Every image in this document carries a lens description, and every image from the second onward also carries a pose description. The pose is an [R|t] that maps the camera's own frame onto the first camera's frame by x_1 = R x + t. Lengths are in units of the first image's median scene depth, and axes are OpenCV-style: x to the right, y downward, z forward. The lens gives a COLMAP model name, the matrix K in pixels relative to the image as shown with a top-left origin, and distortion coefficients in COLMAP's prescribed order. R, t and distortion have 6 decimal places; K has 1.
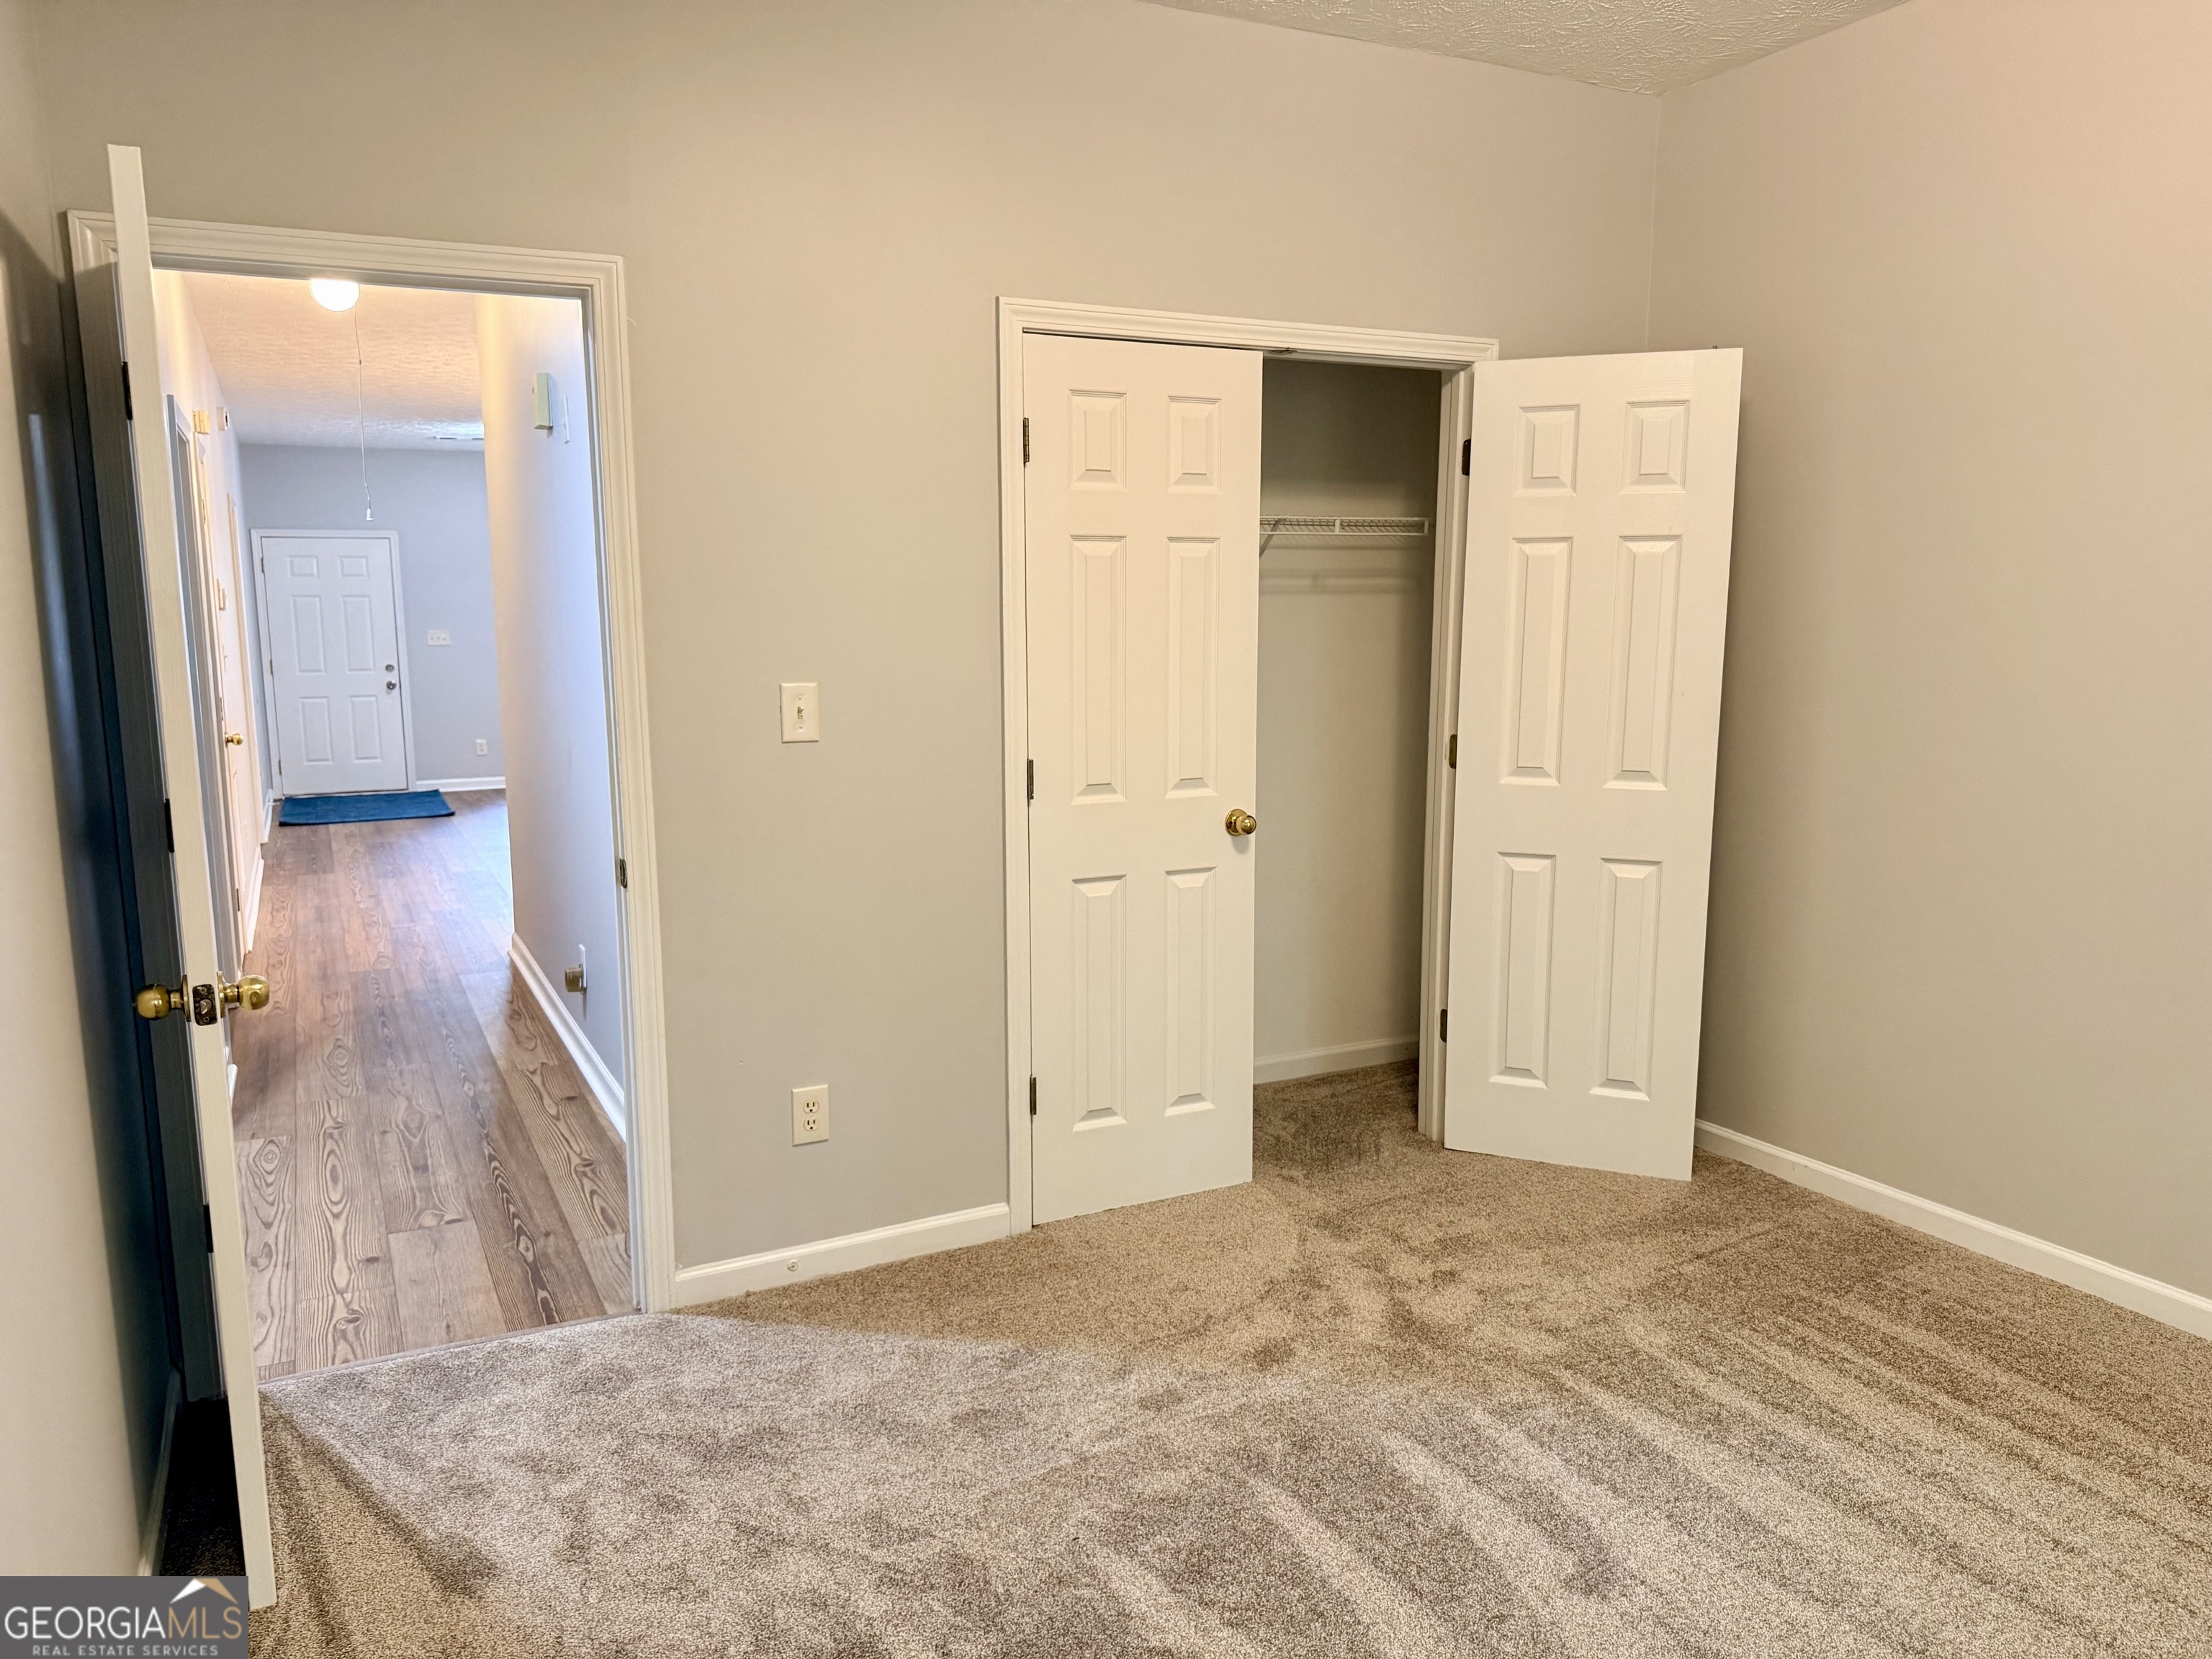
lens RADIAL K [[1579.1, 0, 1107.6], [0, 1579.1, 825.3], [0, 0, 1]] dist [-0.006694, -0.002292]
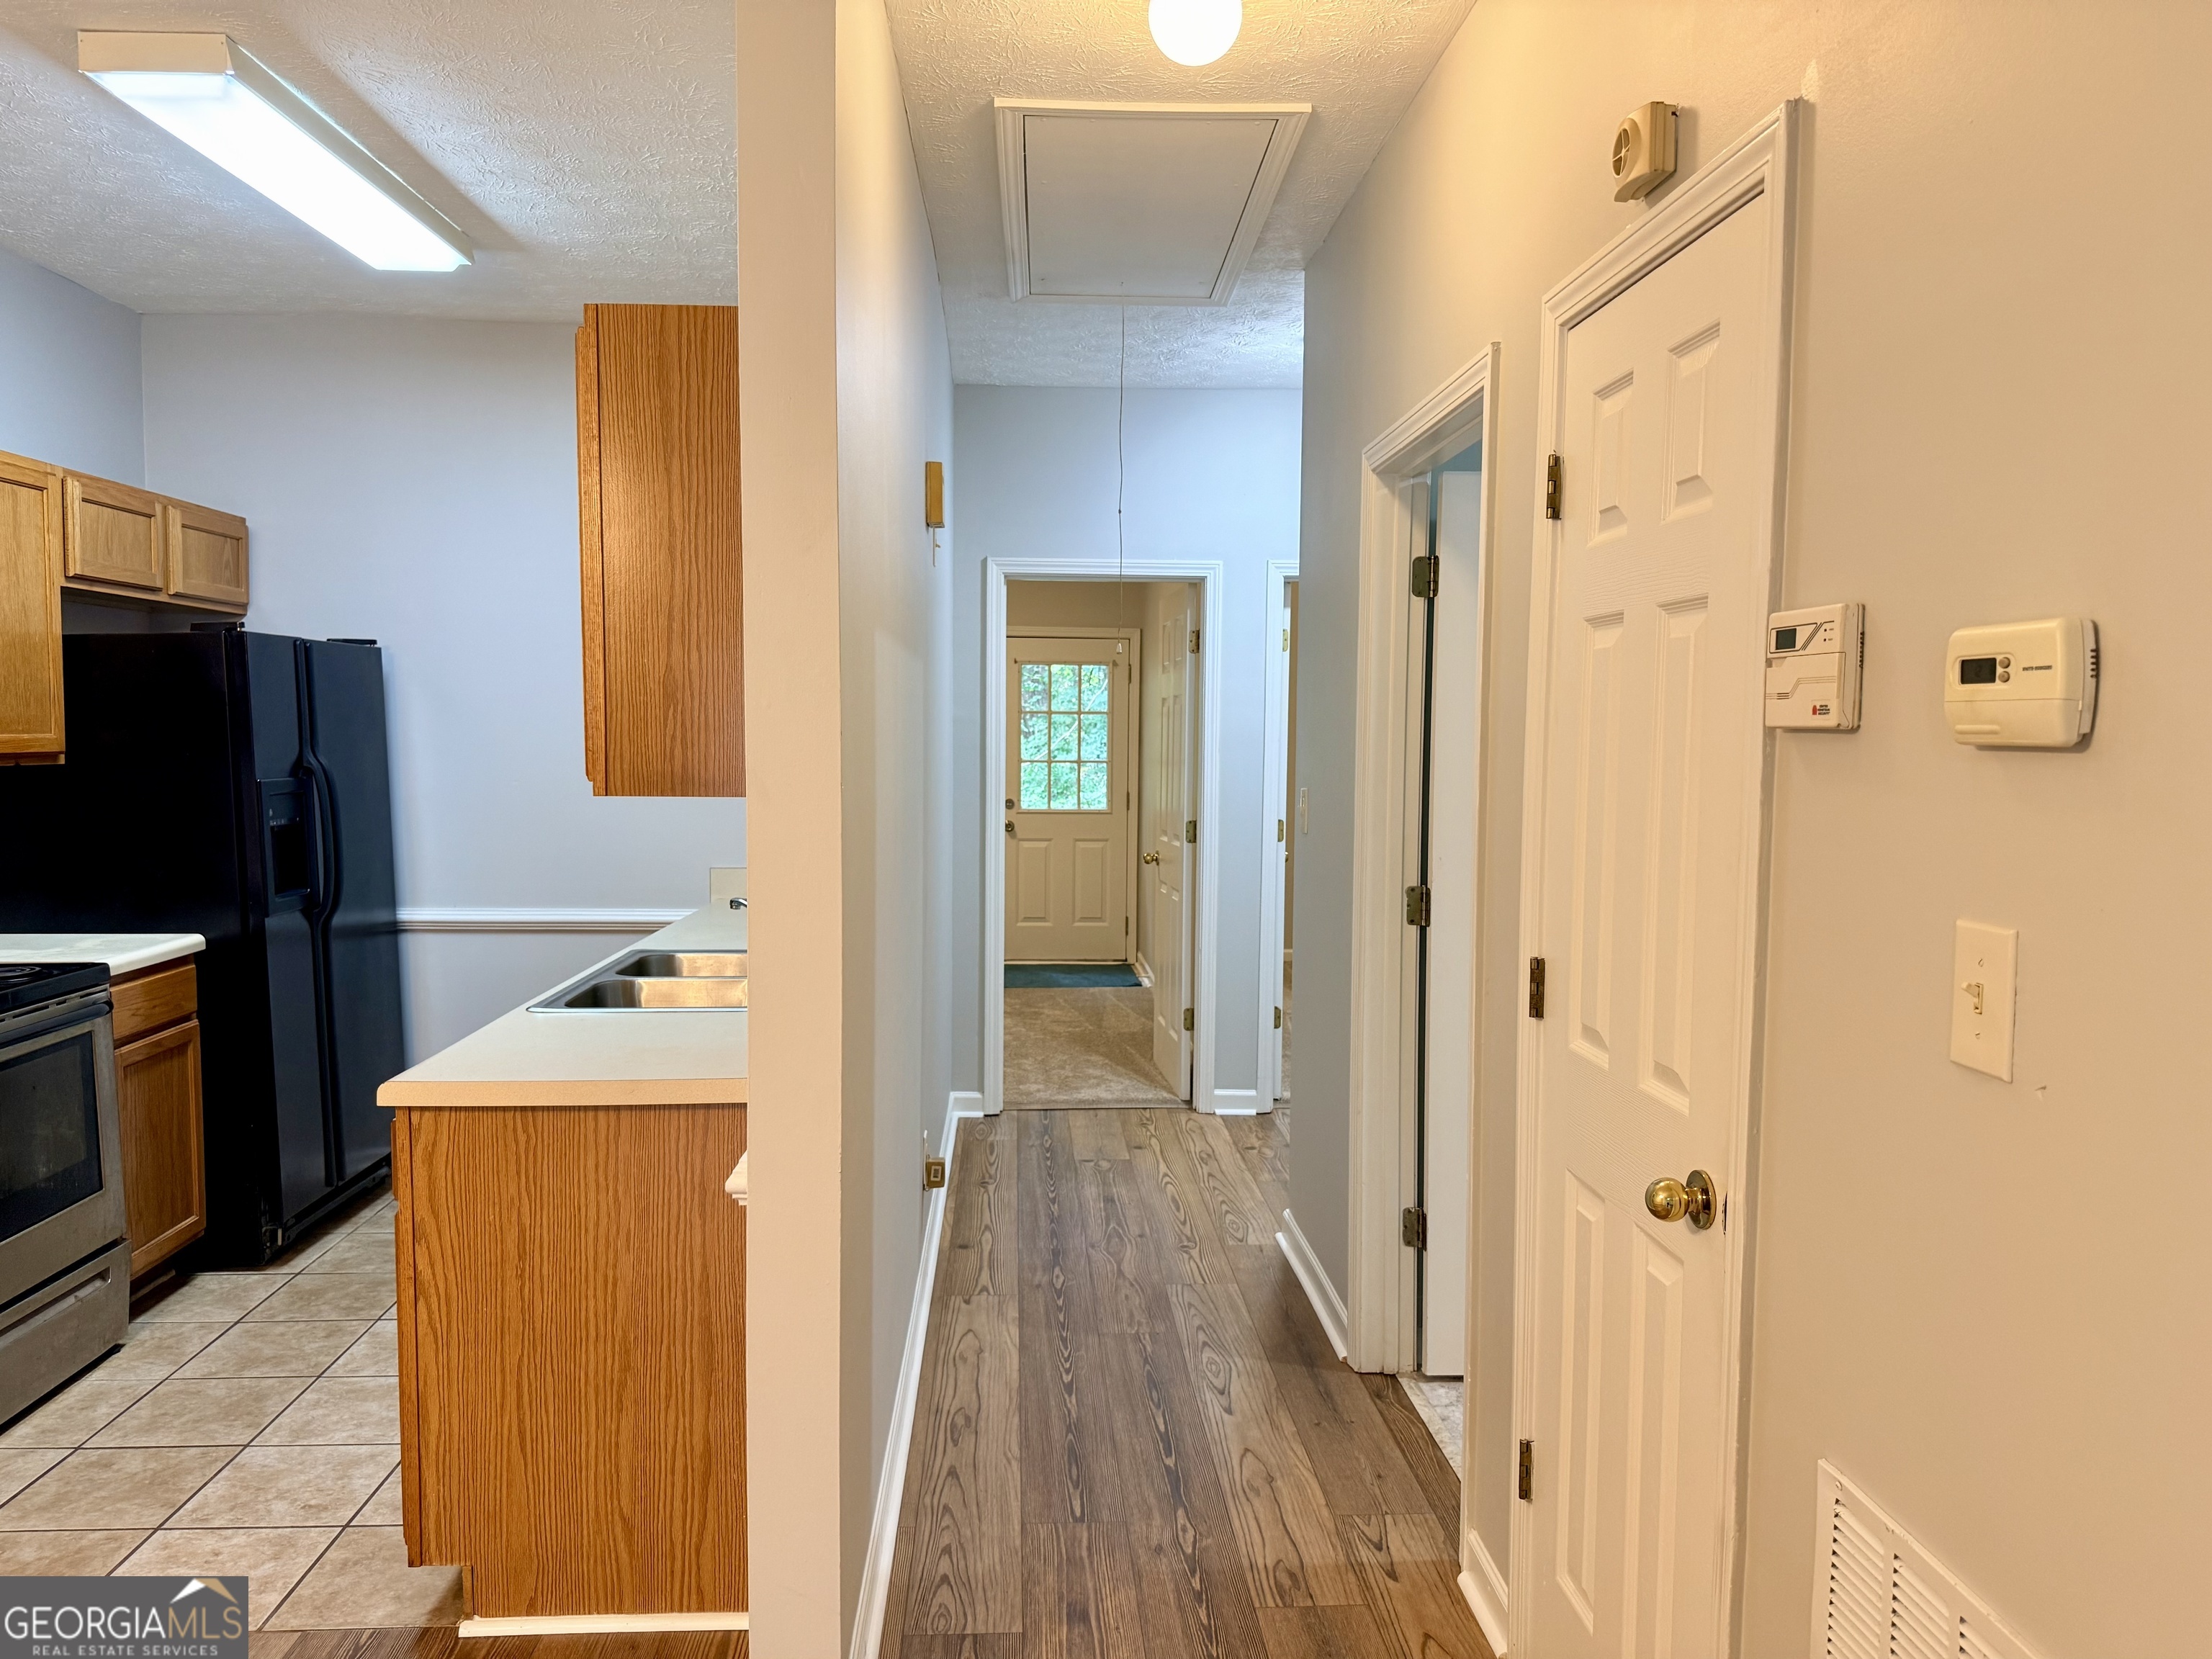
lens RADIAL K [[1547.7, 0, 1123.3], [0, 1547.7, 842.2], [0, 0, 1]] dist [0.039958, -0.060607]
pose [[-0.921251, -0.027959, 0.387962, -0.535211], [0.052129, 0.979541, 0.194376, -0.164902], [-0.385459, 0.199293, -0.900946, 1.197838]]
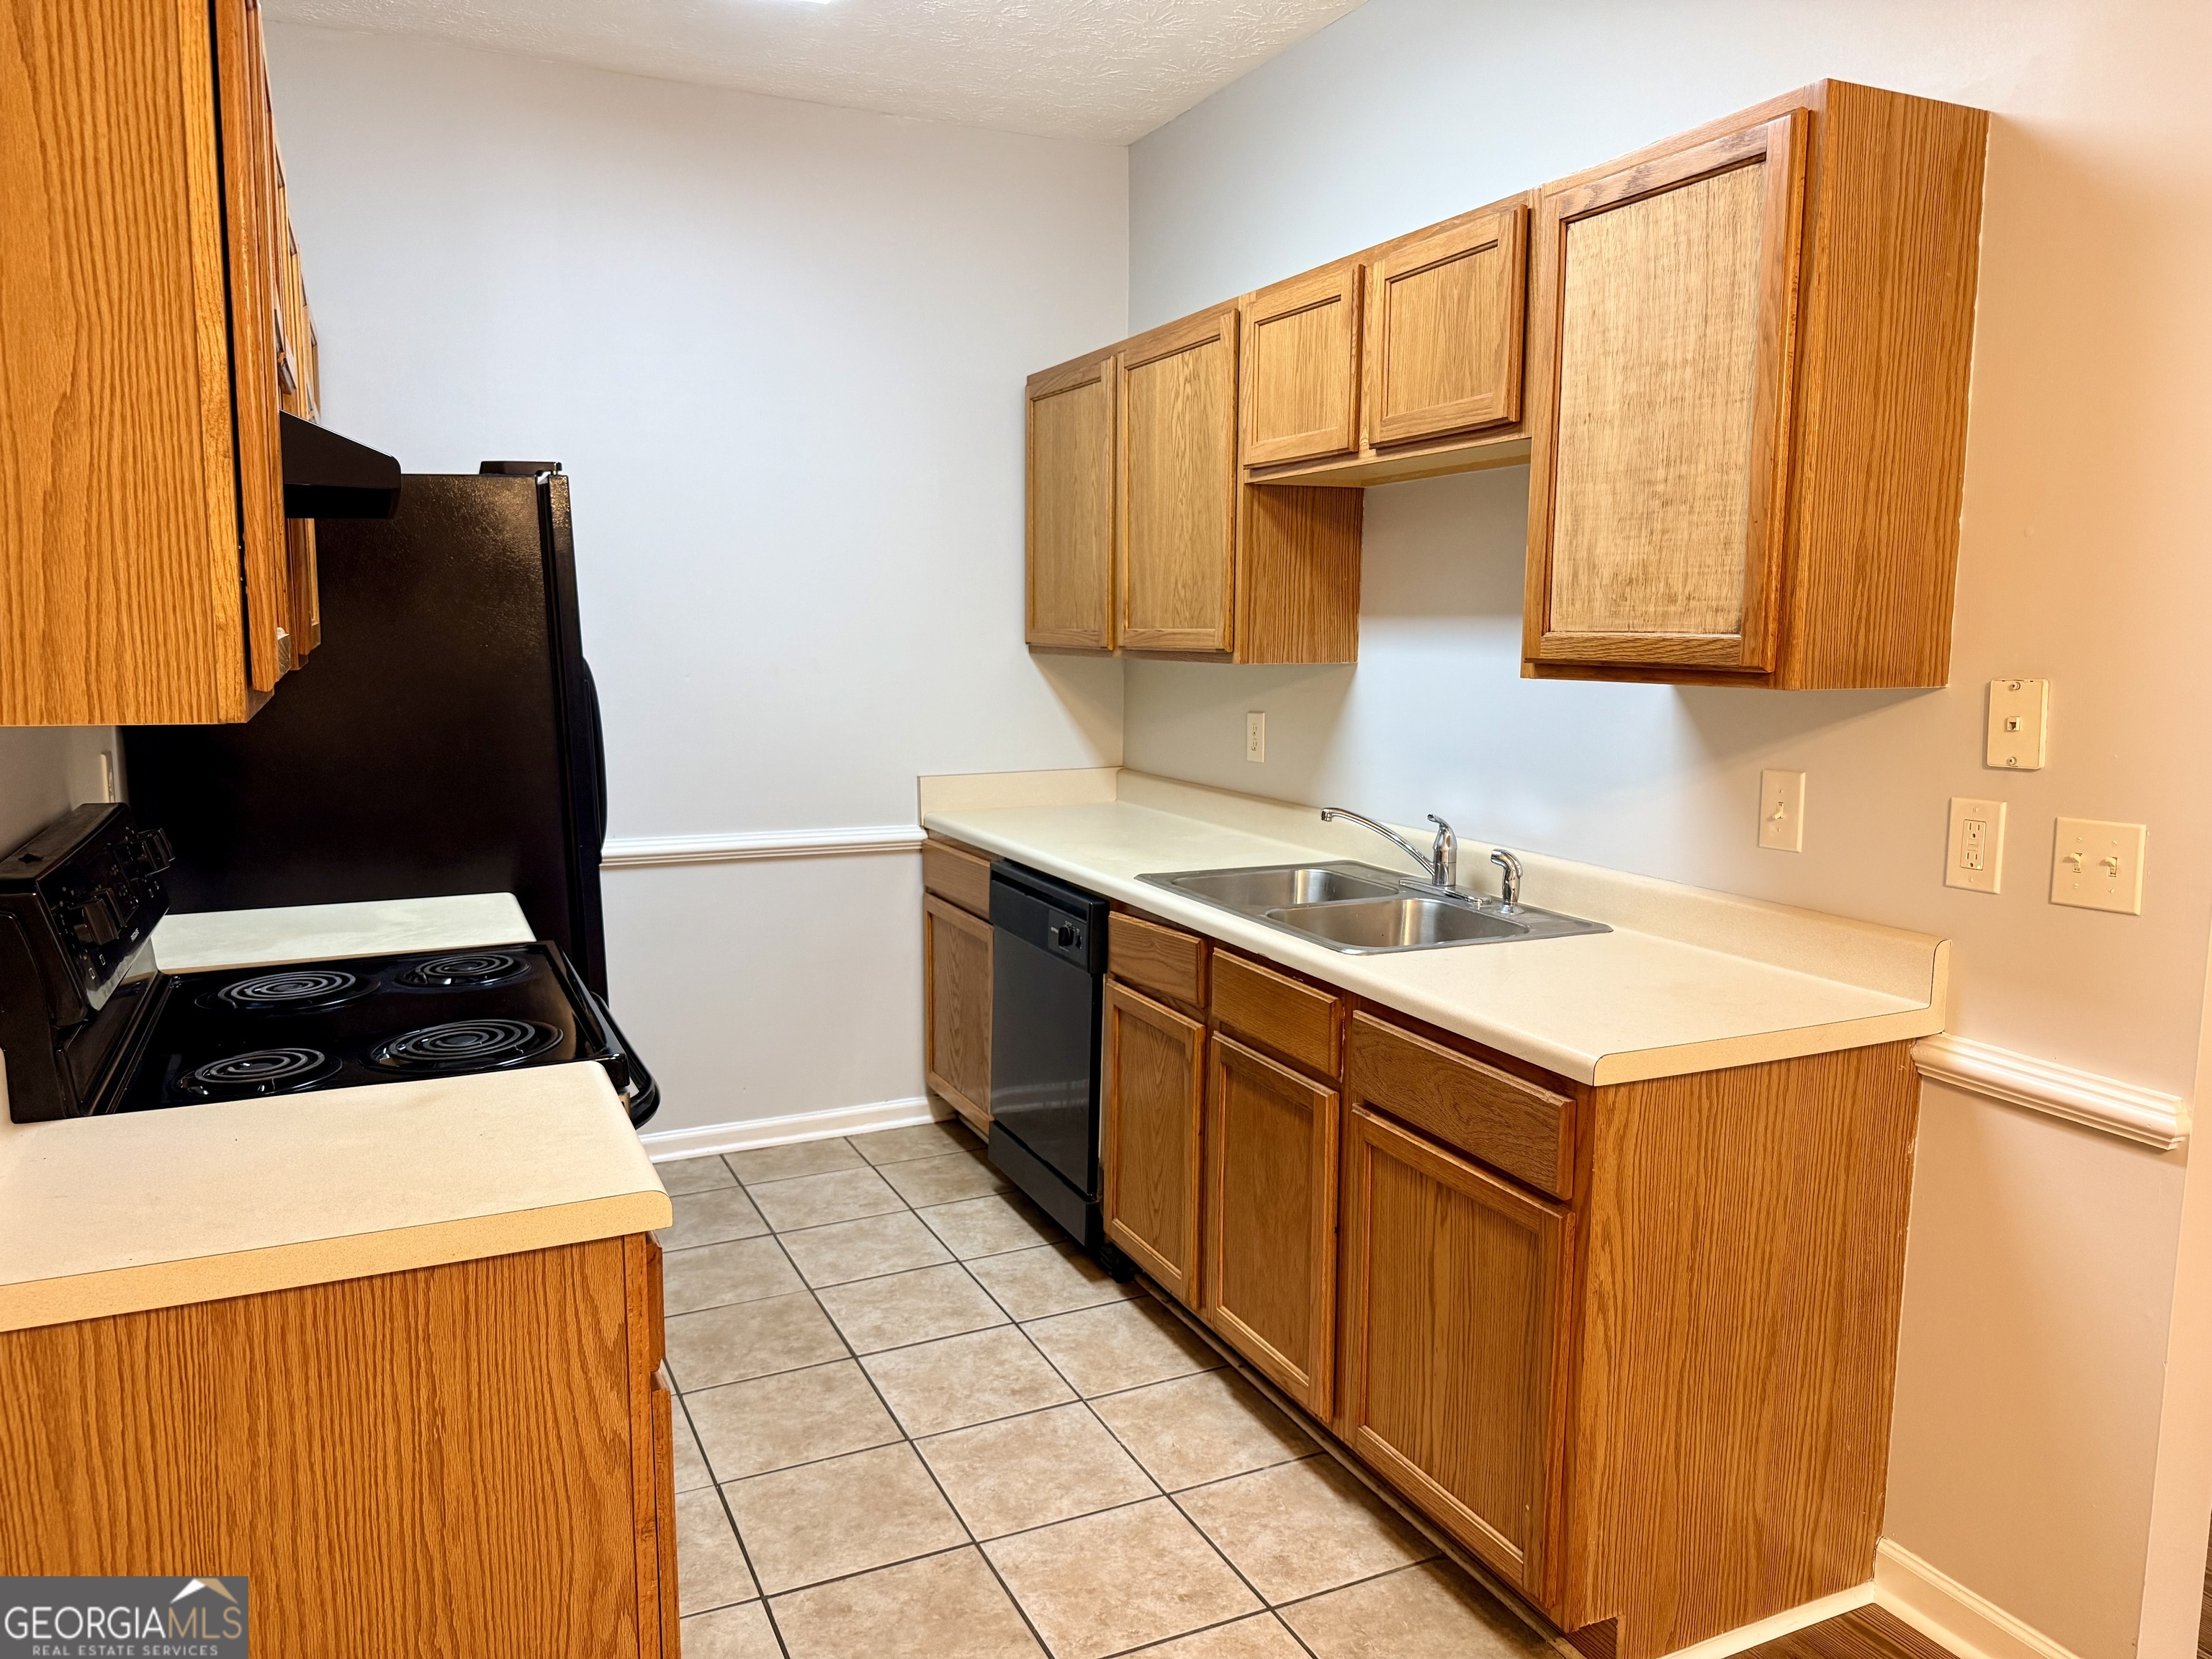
lens RADIAL K [[1579.1, 0, 1107.6], [0, 1579.1, 825.3], [0, 0, 1]] dist [-0.006694, -0.002292]
pose [[-0.999655, -0.000768, 0.026236, -0.162052], [0.006400, 0.962267, 0.272030, -0.169827], [-0.025455, 0.272104, -0.961931, 1.220066]]
